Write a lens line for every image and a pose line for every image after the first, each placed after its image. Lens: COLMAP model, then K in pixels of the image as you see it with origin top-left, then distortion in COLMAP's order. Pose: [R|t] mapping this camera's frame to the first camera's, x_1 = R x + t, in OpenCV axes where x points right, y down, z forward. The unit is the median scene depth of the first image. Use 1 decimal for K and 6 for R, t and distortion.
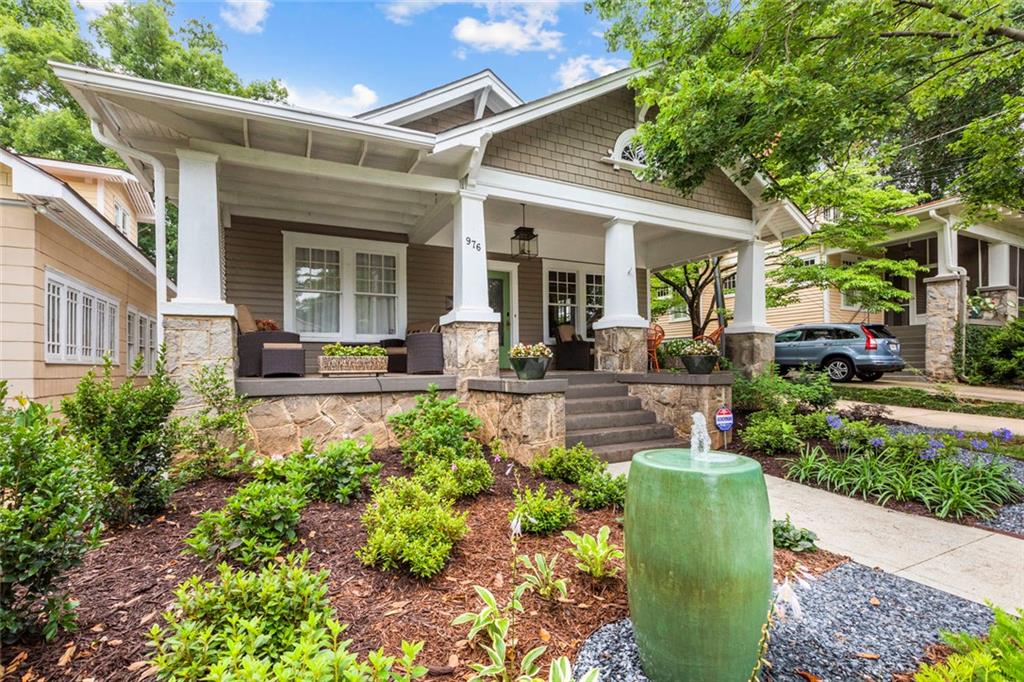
lens RADIAL K [[468.0, 0, 510.1], [0, 468.0, 363.6], [0, 0, 1]] dist [-0.001557, -0.000121]
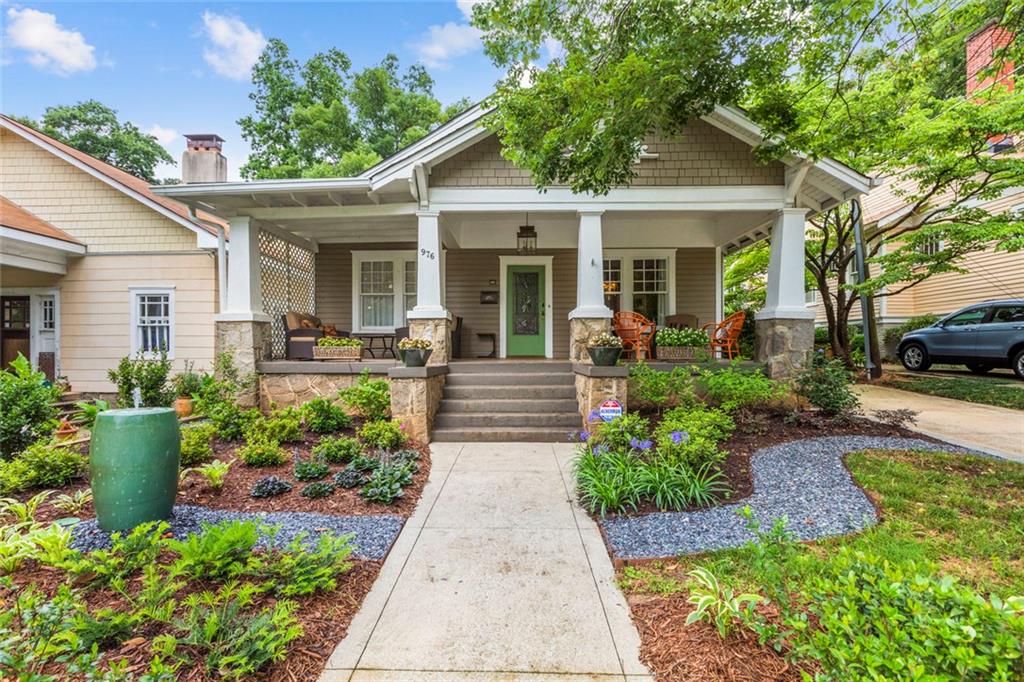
lens RADIAL K [[483.3, 0, 511.9], [0, 483.3, 354.2], [0, 0, 1]] dist [-0.001651, -0.000185]
pose [[0.882697, 0.013202, -0.469757, 0.702285], [-0.006701, 0.999857, 0.015508, -0.016681], [0.469895, -0.010541, 0.882660, -0.005467]]
